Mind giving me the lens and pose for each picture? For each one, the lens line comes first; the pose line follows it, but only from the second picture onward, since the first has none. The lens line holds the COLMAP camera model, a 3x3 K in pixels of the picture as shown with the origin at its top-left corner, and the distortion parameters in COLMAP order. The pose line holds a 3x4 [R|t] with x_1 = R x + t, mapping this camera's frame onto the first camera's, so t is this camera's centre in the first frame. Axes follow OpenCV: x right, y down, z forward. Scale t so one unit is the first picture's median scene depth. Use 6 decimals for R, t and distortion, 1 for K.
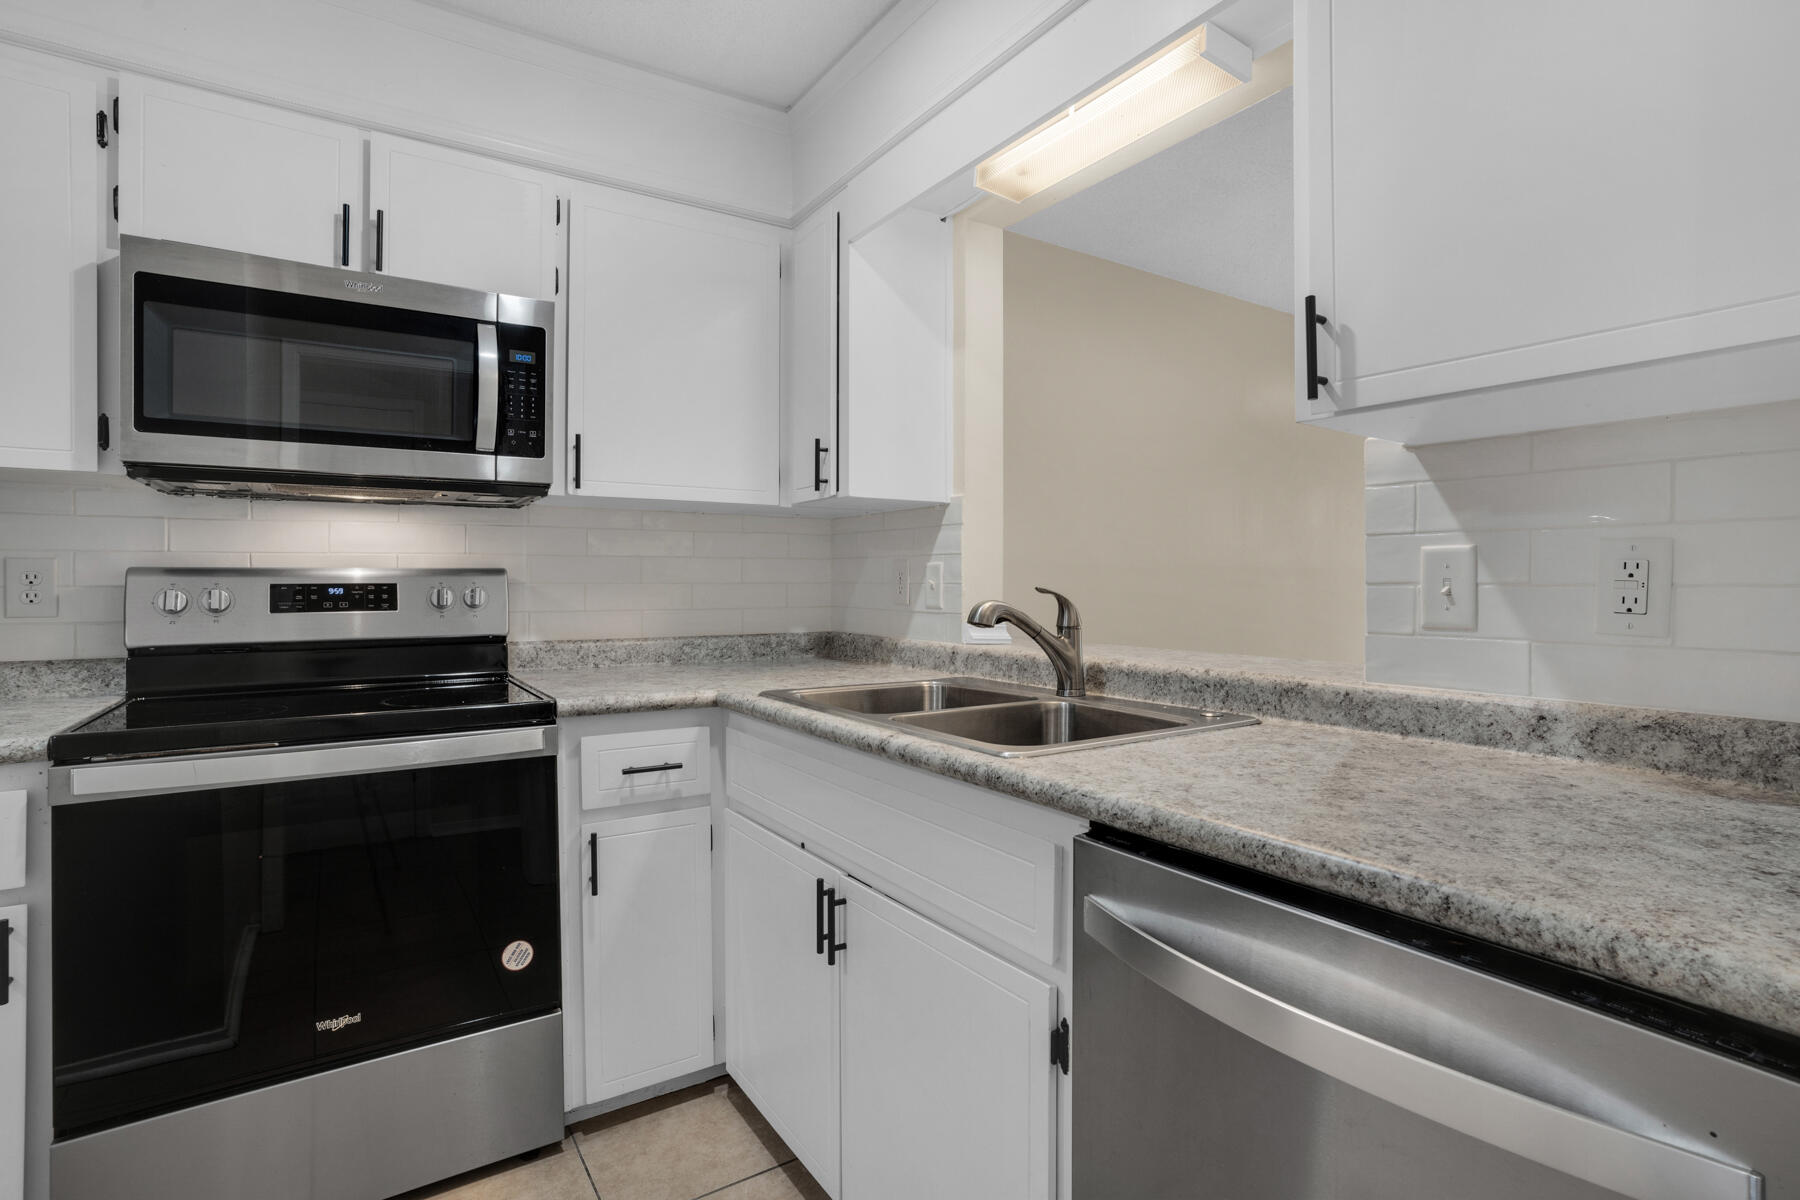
lens RADIAL K [[871.9, 0, 904.9], [0, 871.9, 600.7], [0, 0, 1]] dist [-0.027674, 0.002195]
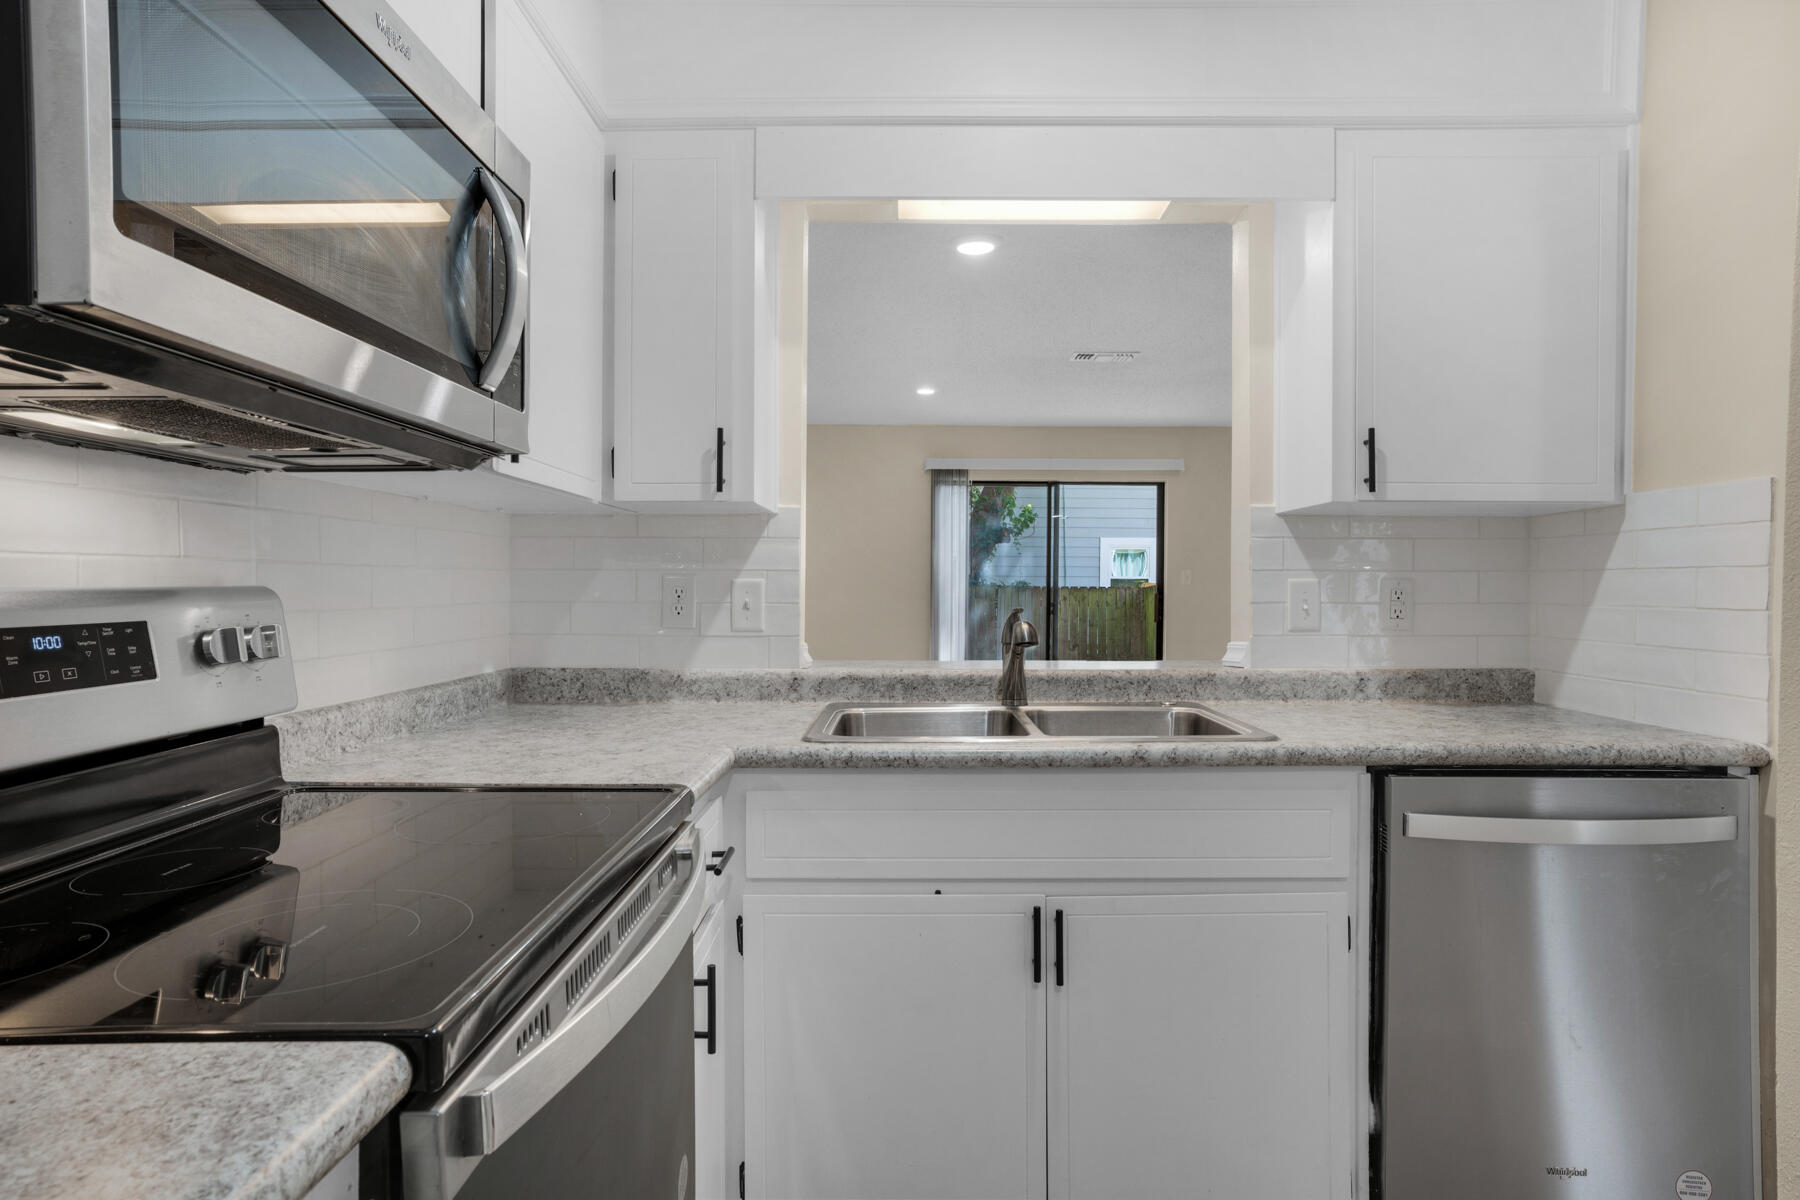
lens RADIAL K [[1000.8, 0, 904.4], [0, 1000.8, 595.5], [0, 0, 1]] dist [-0.006109, 0.003173]
pose [[0.556002, -0.008711, 0.831135, -0.943058], [0.016589, 0.999862, -0.000617, -0.031425], [-0.831015, 0.014131, 0.556070, 0.407090]]
